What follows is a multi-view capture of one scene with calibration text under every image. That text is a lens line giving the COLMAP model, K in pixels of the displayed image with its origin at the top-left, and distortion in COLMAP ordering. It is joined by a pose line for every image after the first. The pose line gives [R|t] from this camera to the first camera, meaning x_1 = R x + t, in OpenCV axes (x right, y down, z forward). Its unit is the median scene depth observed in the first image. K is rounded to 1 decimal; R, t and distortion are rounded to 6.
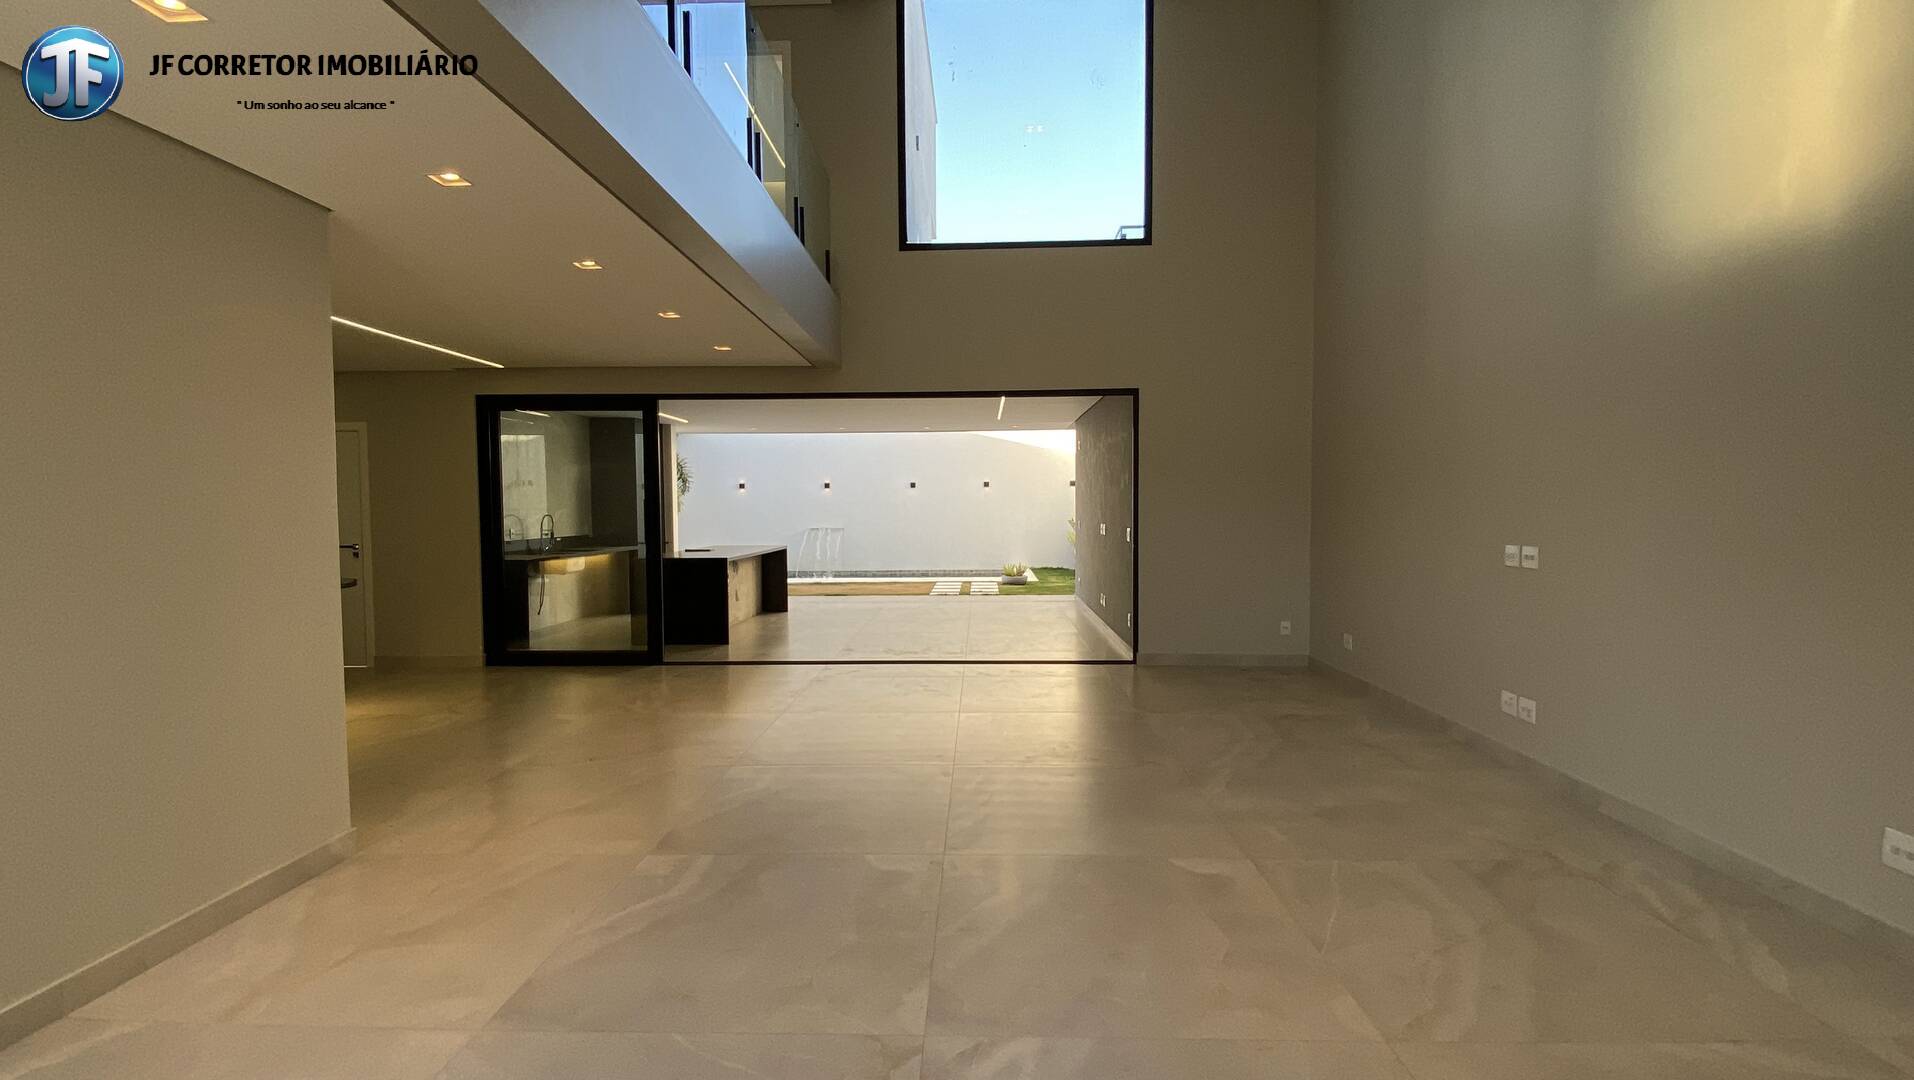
lens RADIAL K [[887.6, 0, 957.0], [0, 887.6, 540.0], [0, 0, 1]] dist [0.060631, -0.054534]
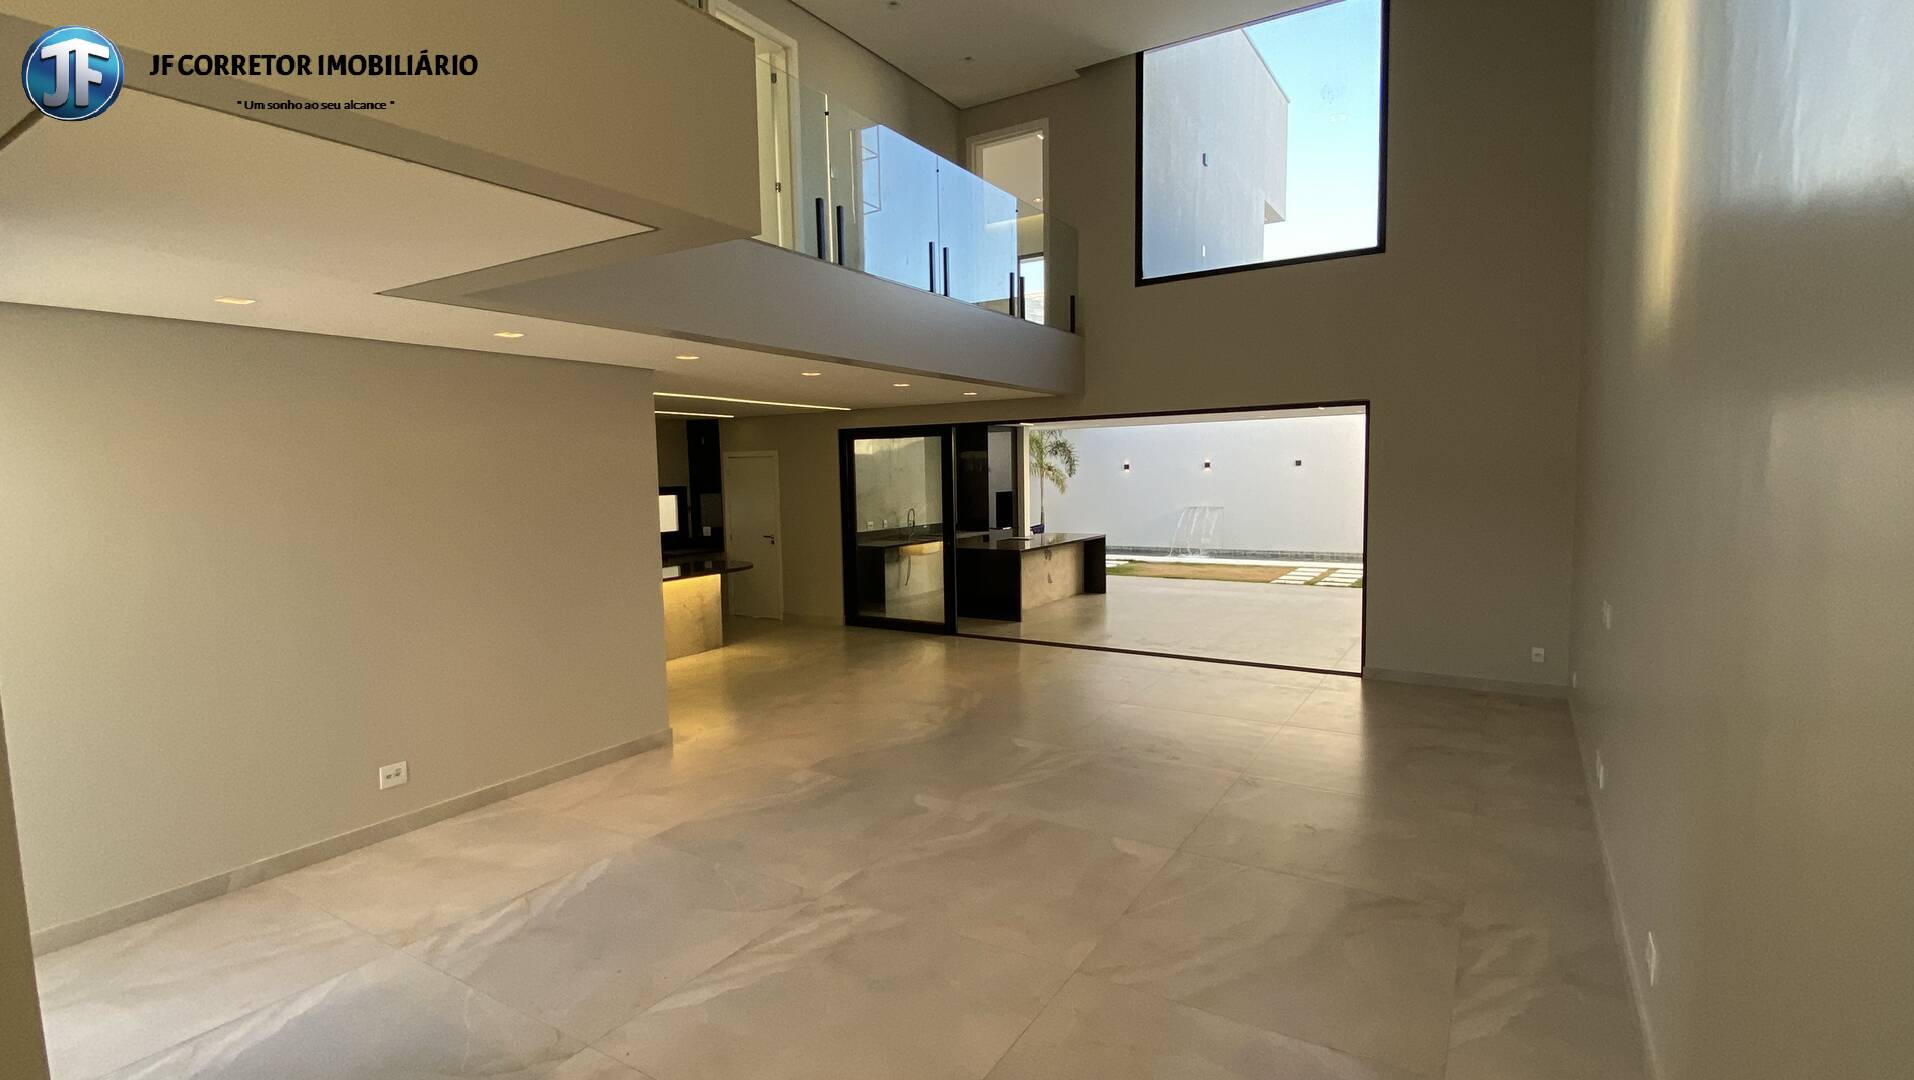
lens RADIAL K [[887.6, 0, 957.0], [0, 887.6, 540.0], [0, 0, 1]] dist [0.060631, -0.054534]
pose [[0.867258, 0.030489, -0.496924, 0.296782], [-0.007382, 0.998801, 0.048397, -0.057616], [0.497803, -0.038304, 0.866444, -0.090280]]
